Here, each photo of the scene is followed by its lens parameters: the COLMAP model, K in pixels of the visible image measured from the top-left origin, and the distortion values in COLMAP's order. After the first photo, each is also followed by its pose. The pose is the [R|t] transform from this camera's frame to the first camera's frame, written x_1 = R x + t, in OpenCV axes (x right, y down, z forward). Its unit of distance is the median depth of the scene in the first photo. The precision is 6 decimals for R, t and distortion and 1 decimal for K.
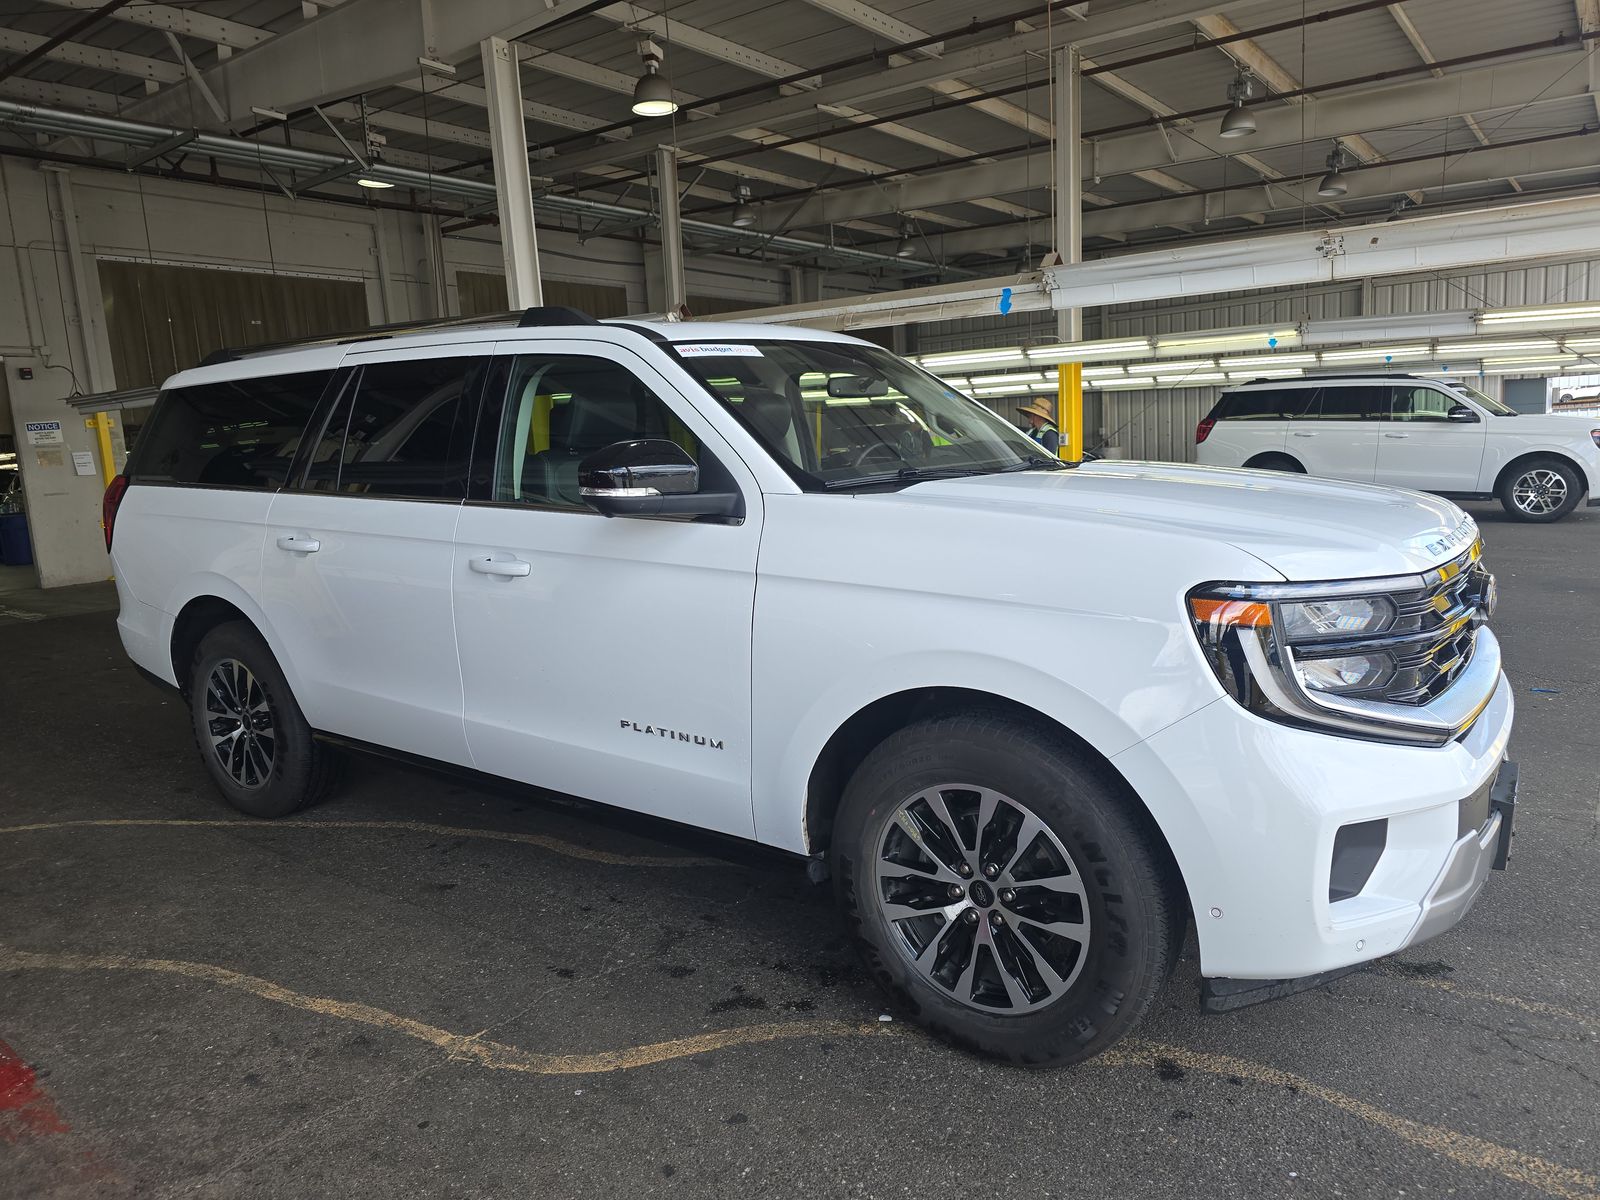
lens RADIAL K [[979.5, 0, 916.0], [0, 979.5, 600.3], [0, 0, 1]] dist [0.198017, -0.184141]
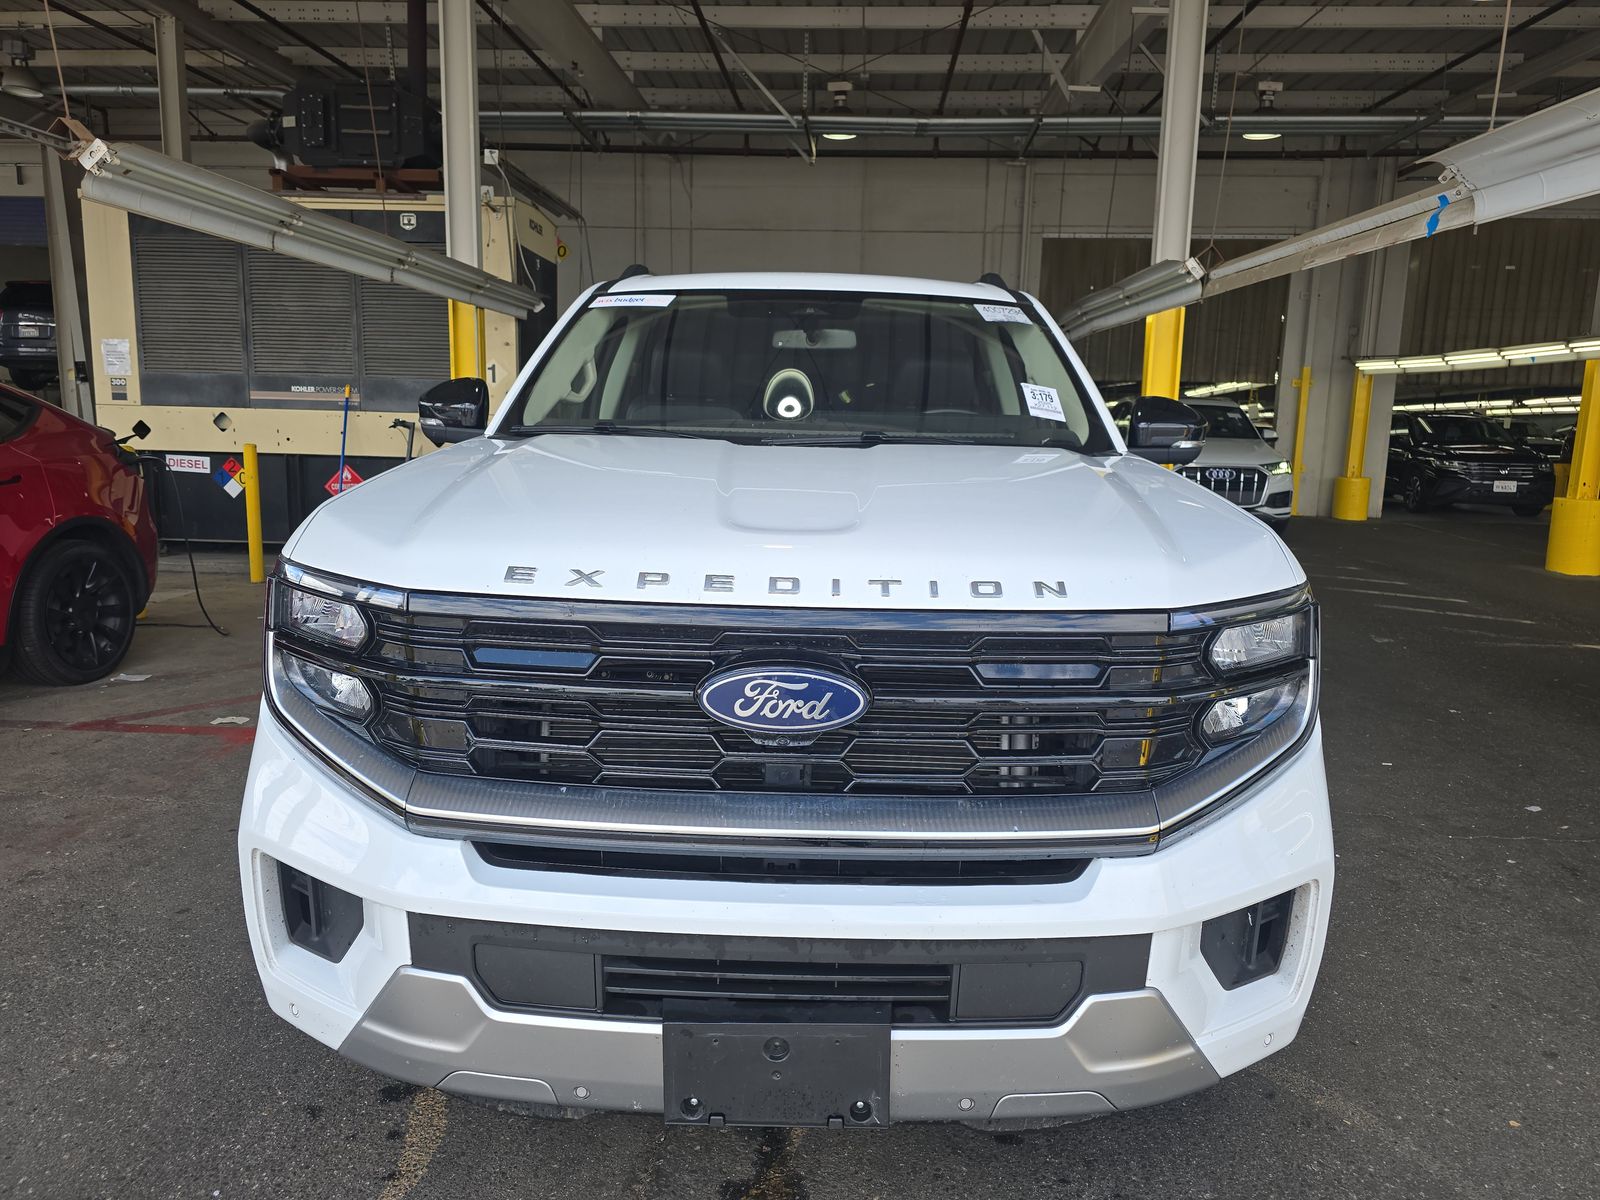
lens RADIAL K [[1067.6, 0, 800.0], [0, 1067.6, 600.0], [0, 0, 1]] dist [0.004569, -0.002659]
pose [[0.582294, 0.178937, -0.793042, 0.102619], [-0.159710, 0.981646, 0.104225, -0.005984], [0.797137, 0.065967, 0.600185, 0.070807]]
